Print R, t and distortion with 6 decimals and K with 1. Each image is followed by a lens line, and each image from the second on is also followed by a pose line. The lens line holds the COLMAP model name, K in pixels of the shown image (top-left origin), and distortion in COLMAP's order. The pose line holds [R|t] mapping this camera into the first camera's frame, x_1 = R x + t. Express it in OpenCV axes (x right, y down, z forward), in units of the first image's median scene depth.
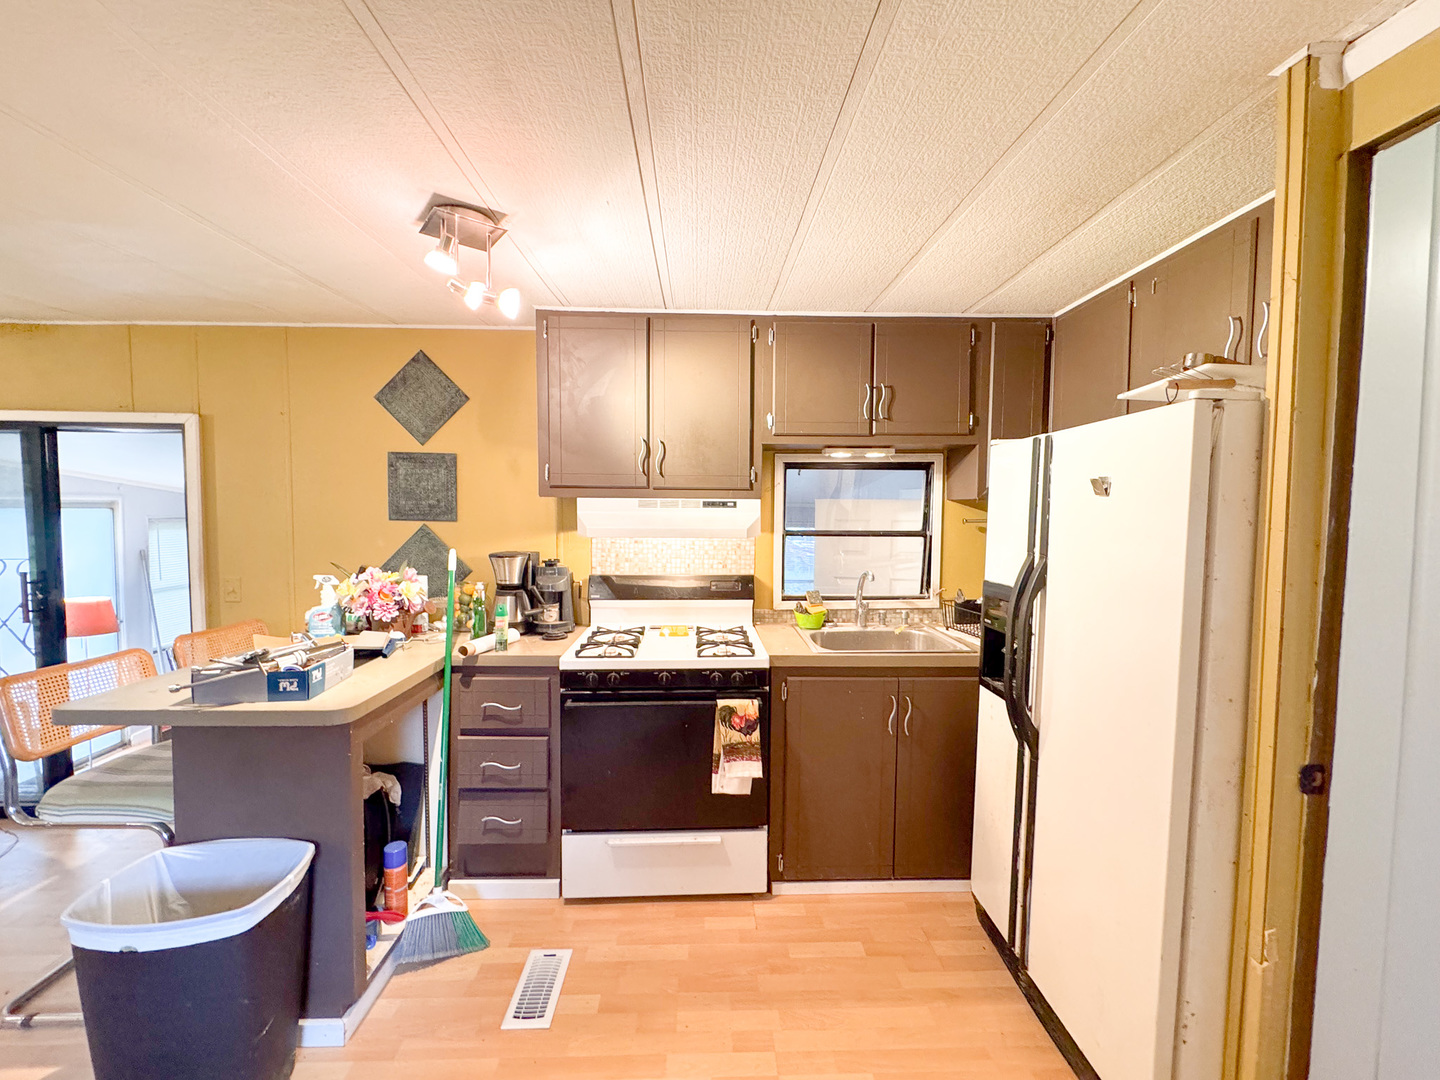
lens RADIAL K [[573.5, 0, 722.6], [0, 573.5, 538.5], [0, 0, 1]] dist [-0.003143, -0.000461]
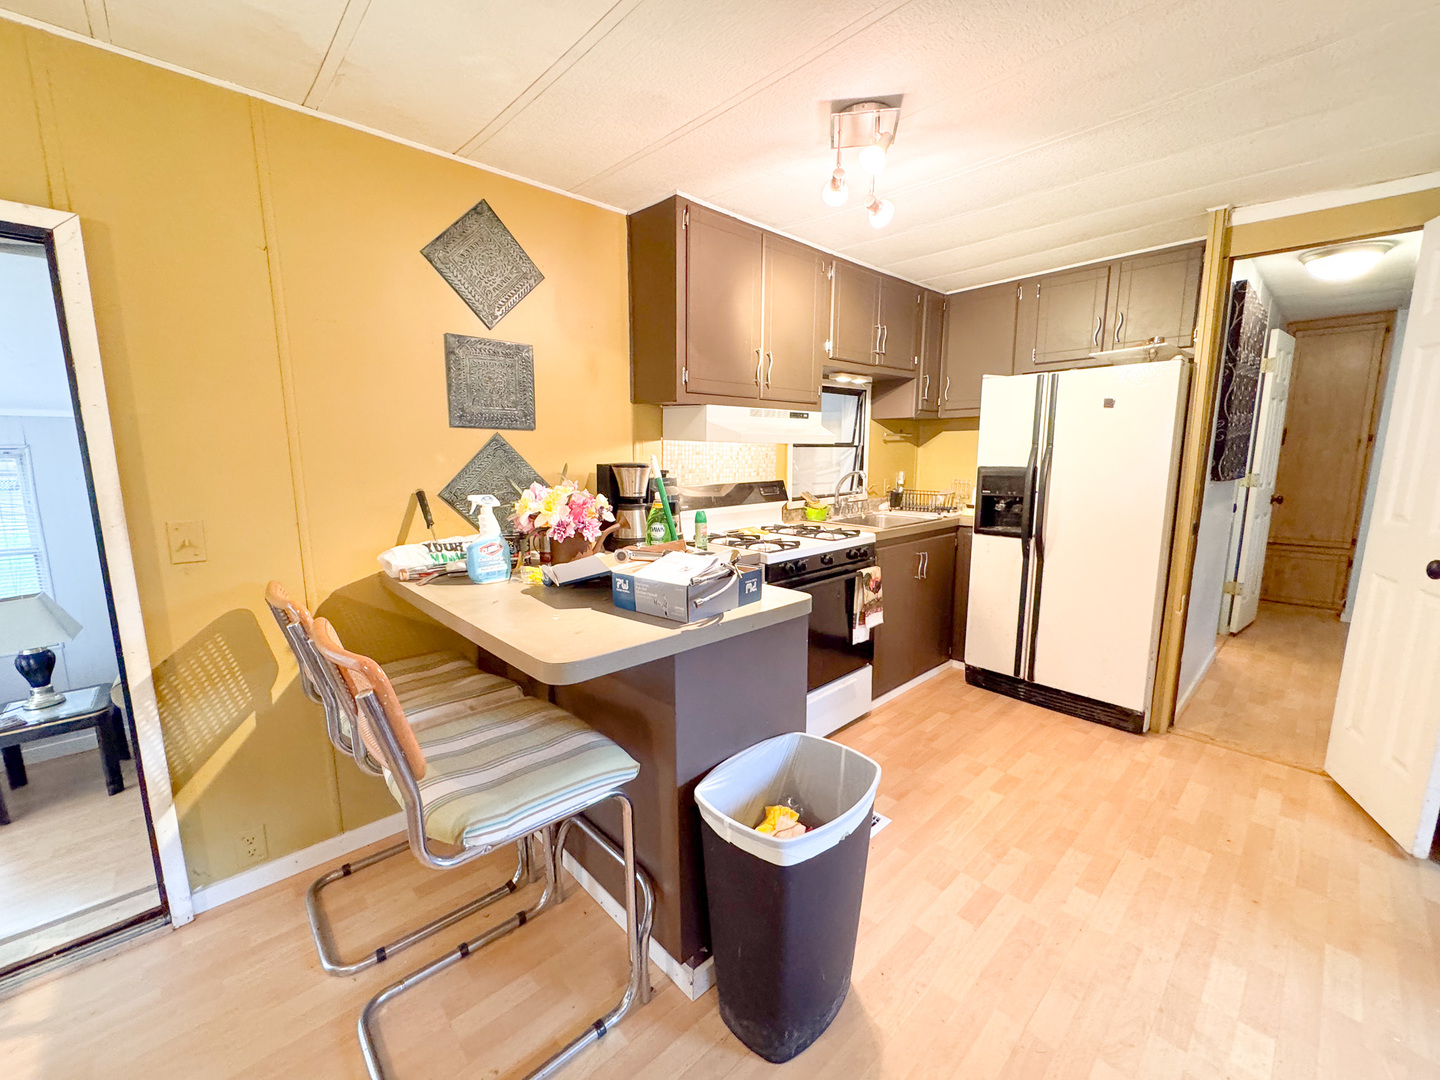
lens RADIAL K [[573.5, 0, 719.2], [0, 573.5, 539.3], [0, 0, 1]] dist [-0.003143, -0.000461]
pose [[0.760708, -0.110386, 0.639640, -0.976487], [0.043806, 0.991918, 0.119083, 0.047675], [-0.647615, -0.062567, 0.759395, 0.233169]]
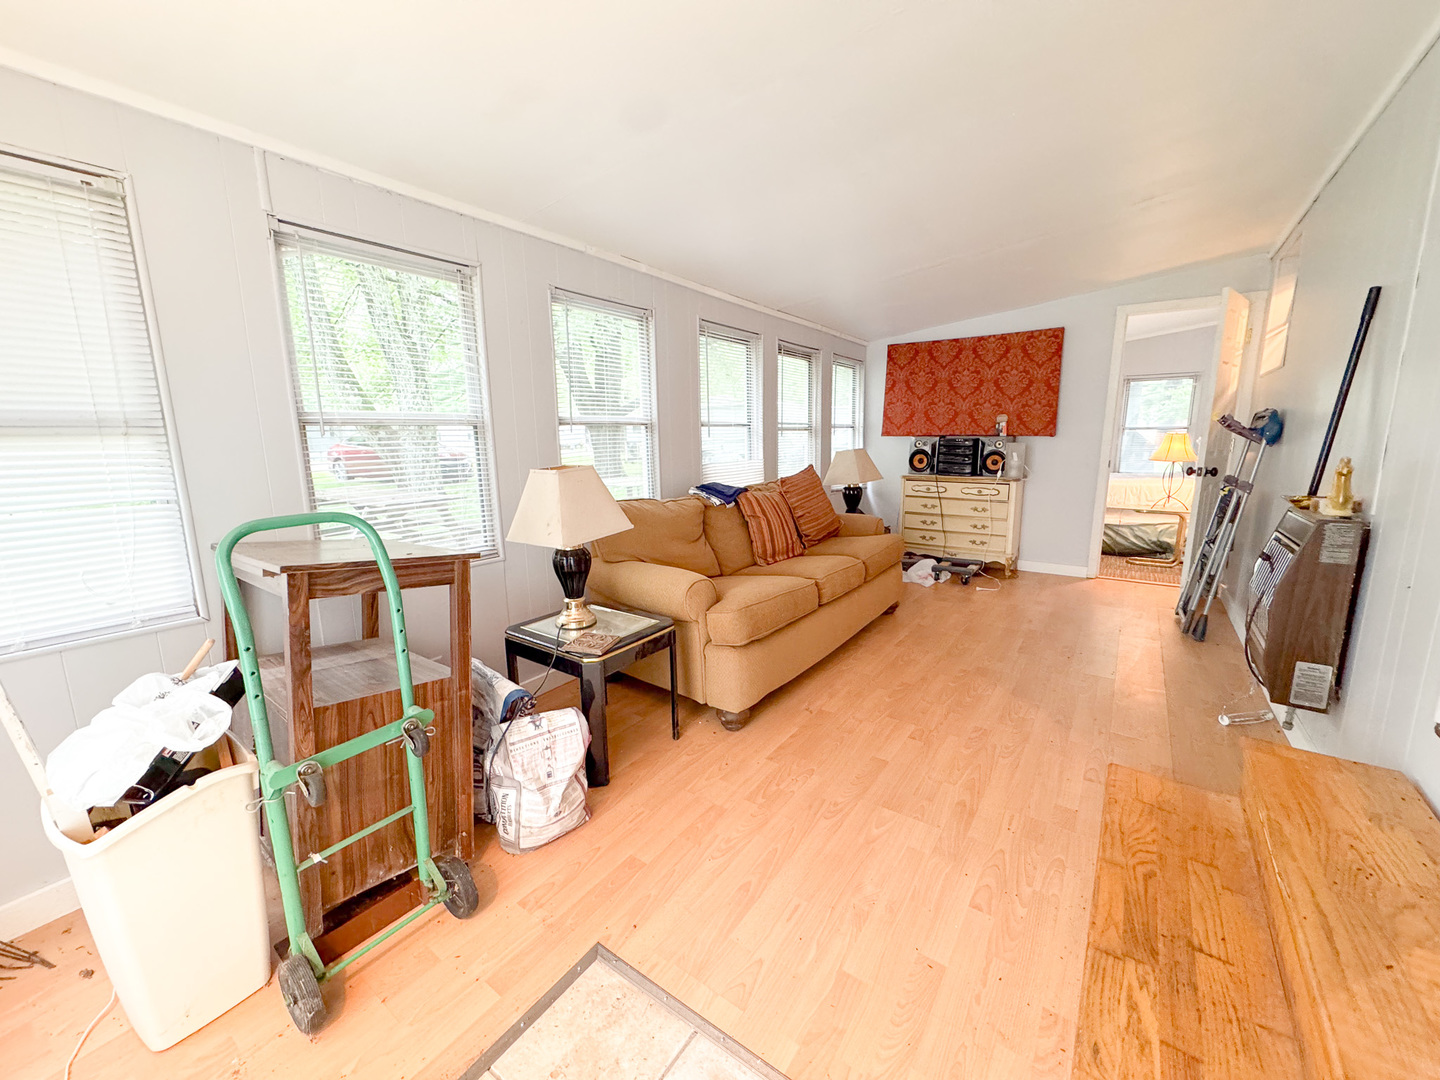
lens RADIAL K [[573.5, 0, 717.4], [0, 573.5, 539.3], [0, 0, 1]] dist [-0.003143, -0.000461]
pose [[0.620812, -0.162520, 0.766929, -1.971221], [0.063352, 0.985477, 0.157550, 0.259315], [-0.781396, -0.049222, 0.622092, 1.537468]]
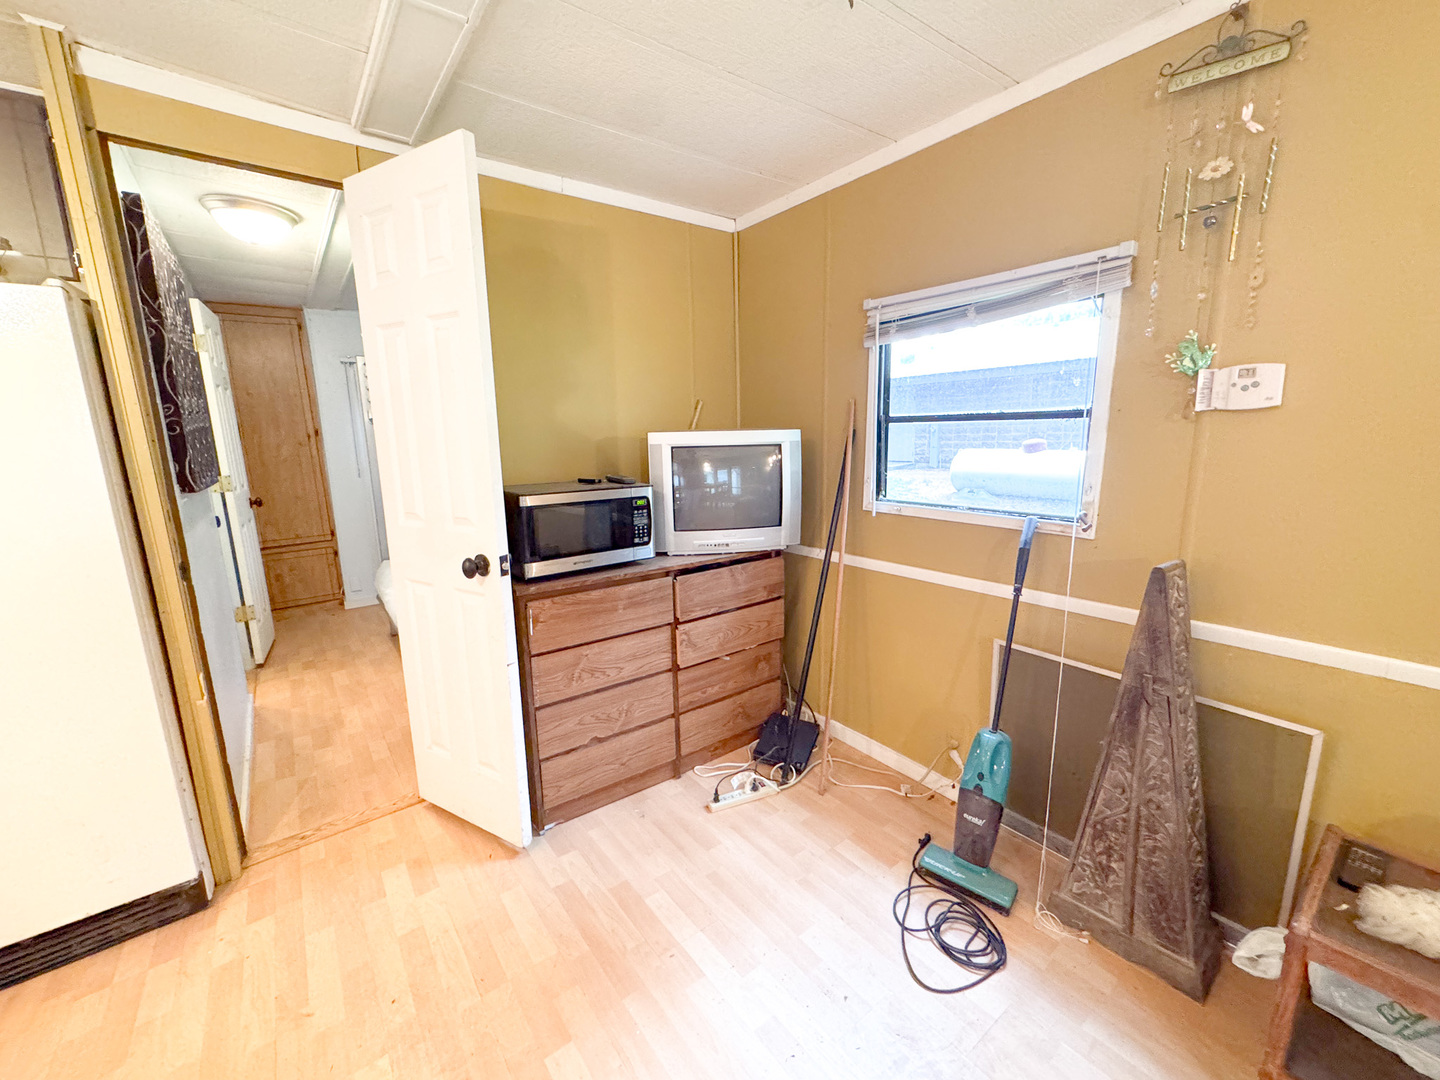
lens RADIAL K [[573.5, 0, 721.2], [0, 573.5, 539.4], [0, 0, 1]] dist [-0.003143, -0.000461]
pose [[-0.581112, -0.142470, 0.801256, -0.508347], [0.065361, 0.973206, 0.220448, 0.048078], [-0.811194, 0.180476, -0.556230, 0.327504]]
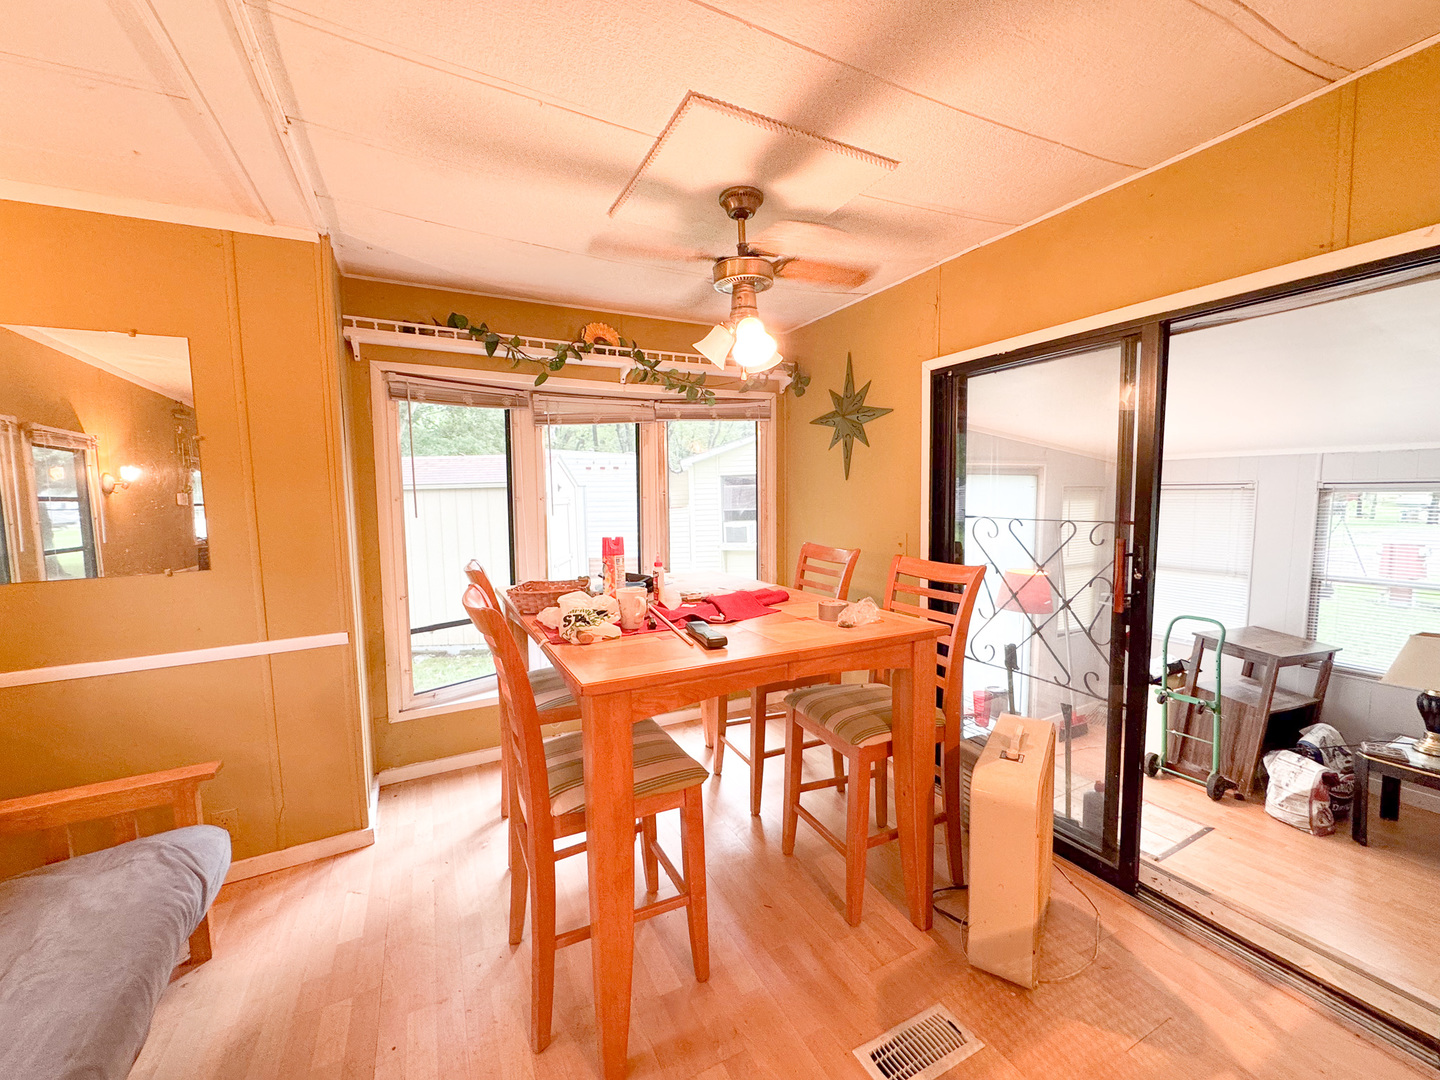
lens RADIAL K [[573.5, 0, 716.9], [0, 573.5, 533.2], [0, 0, 1]] dist [-0.003143, -0.000461]
pose [[0.417164, 0.048819, -0.907519, -0.910315], [-0.033430, 0.998705, 0.038357, 0.045169], [0.908216, 0.014337, 0.418256, 0.287690]]
